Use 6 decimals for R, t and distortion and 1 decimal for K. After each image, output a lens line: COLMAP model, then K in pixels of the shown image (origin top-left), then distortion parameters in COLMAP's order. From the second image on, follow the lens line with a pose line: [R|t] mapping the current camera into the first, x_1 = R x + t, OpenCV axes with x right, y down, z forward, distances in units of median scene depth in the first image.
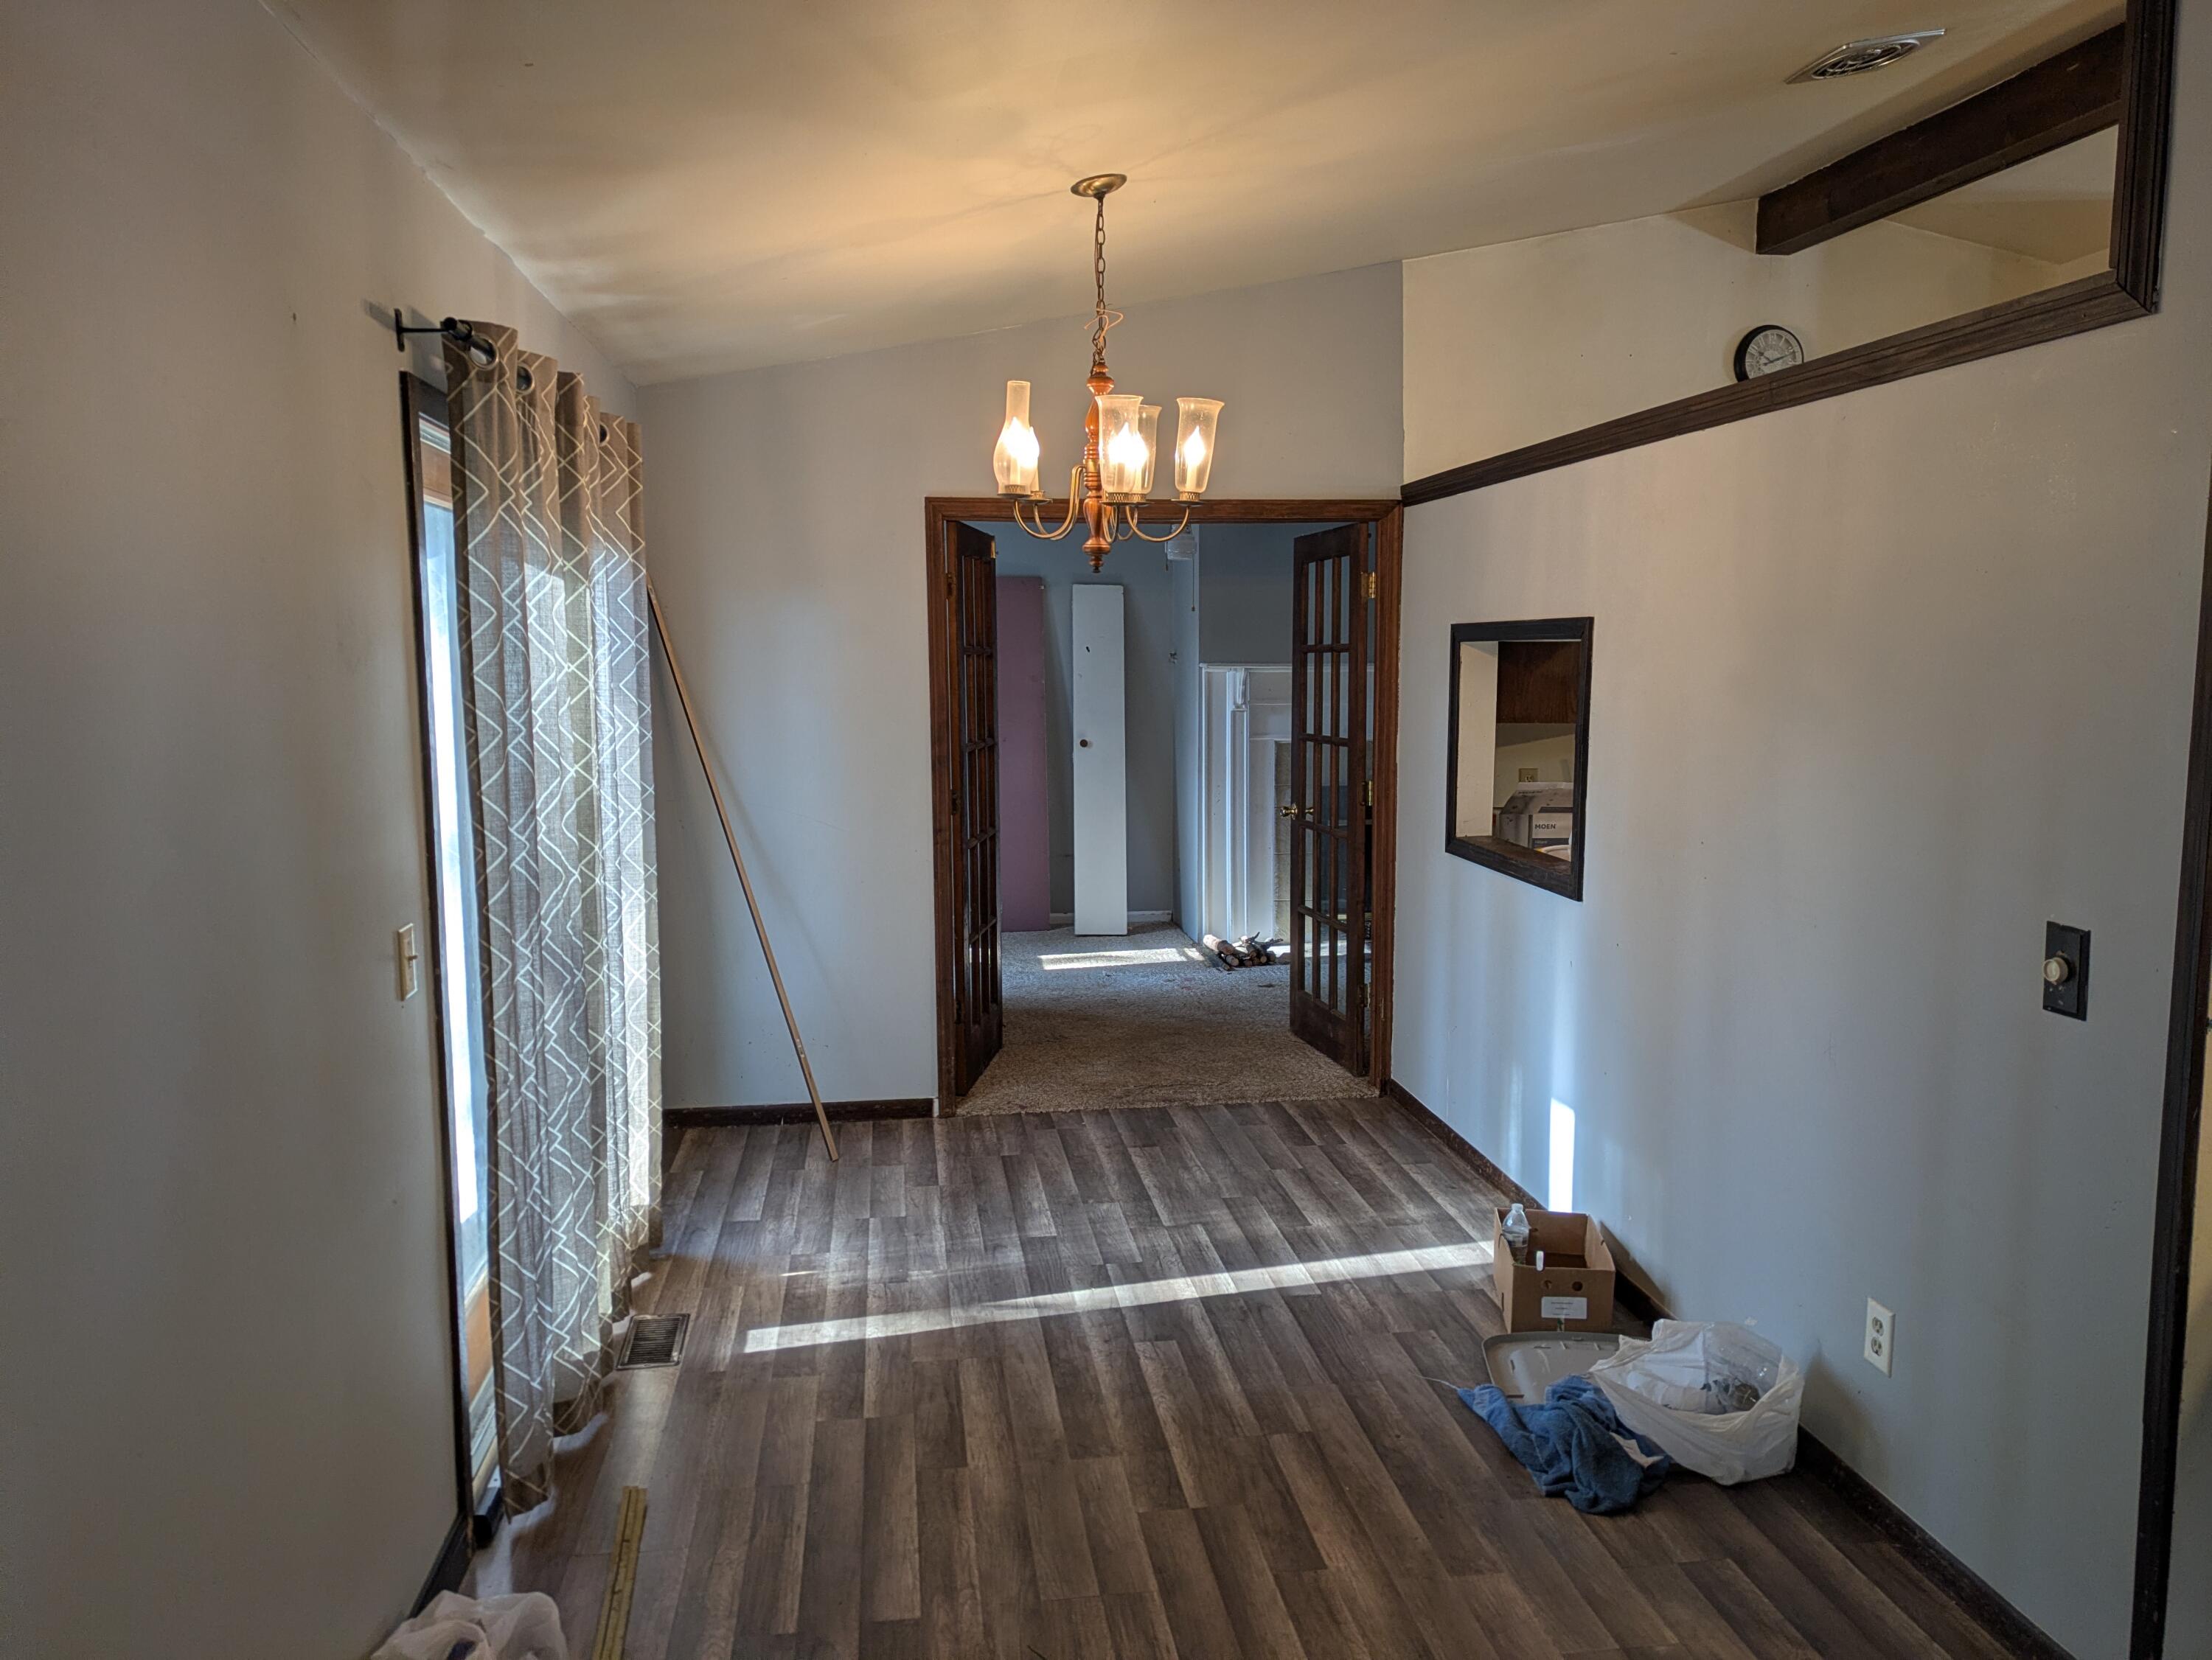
lens RADIAL K [[1634.6, 0, 1112.5], [0, 1634.6, 817.6], [0, 0, 1]] dist [-0.017888, -0.019123]
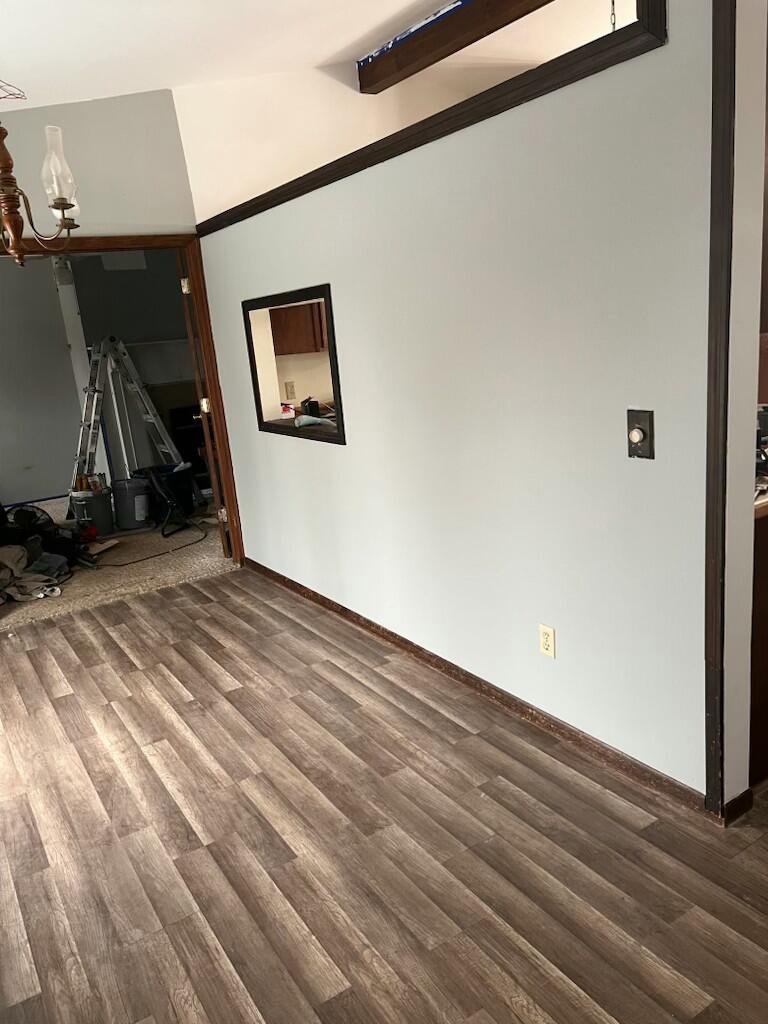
lens RADIAL K [[762.1, 0, 388.9], [0, 762.1, 515.2], [0, 0, 1]] dist [0.019546, -0.019647]
pose [[0.900978, -0.184253, 0.392798, -0.022132], [0.136188, 0.979691, 0.147171, 0.011874], [-0.411937, -0.079103, 0.907772, 0.222817]]
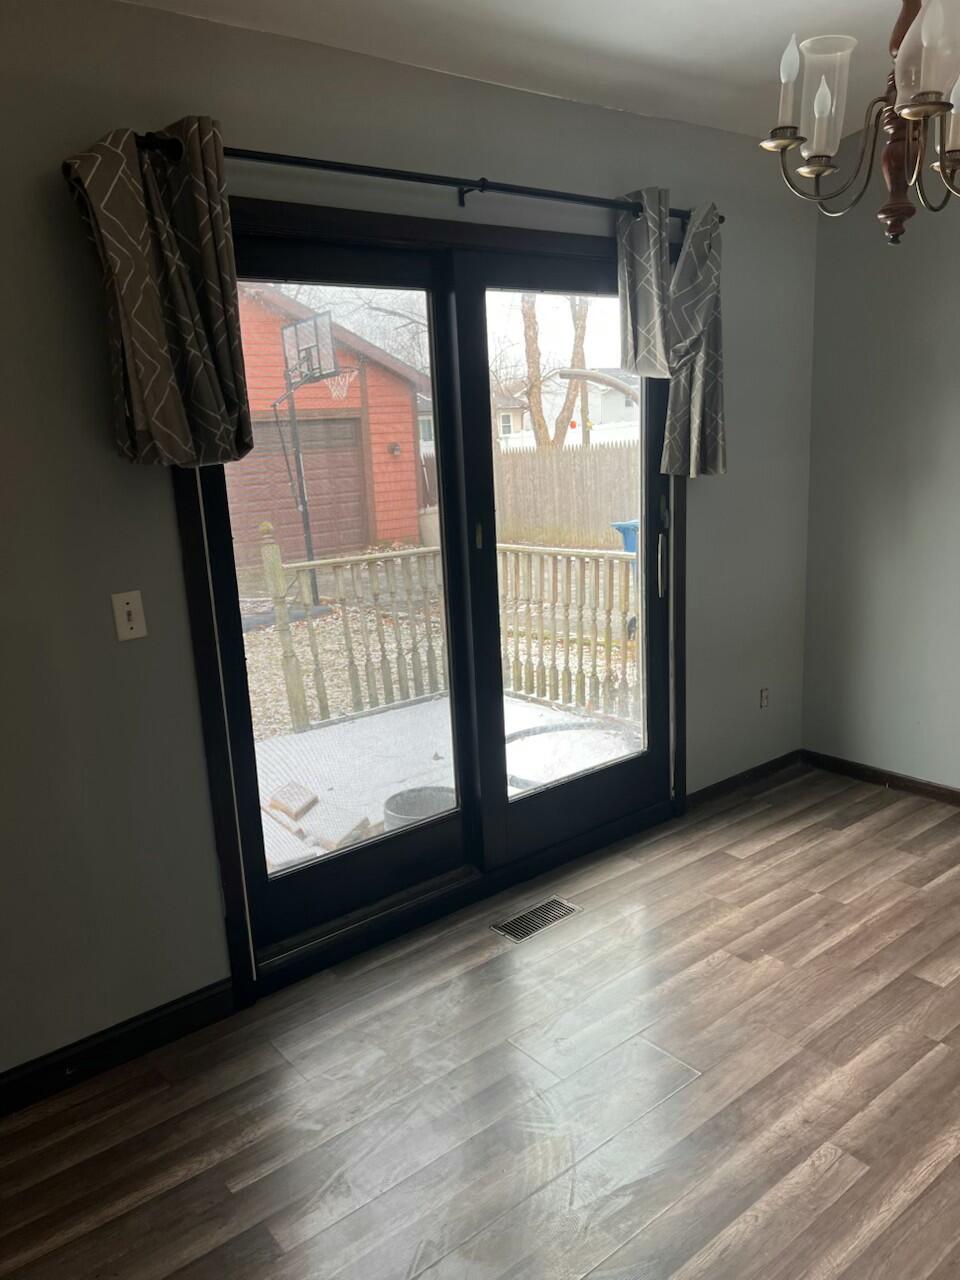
lens RADIAL K [[952.7, 0, 484.7], [0, 952.7, 645.0], [0, 0, 1]] dist [0.019546, -0.019647]
pose [[0.529236, 0.183024, -0.828500, 0.324434], [-0.052915, 0.981677, 0.183061, -0.046132], [0.846823, -0.053042, 0.529223, 0.590210]]
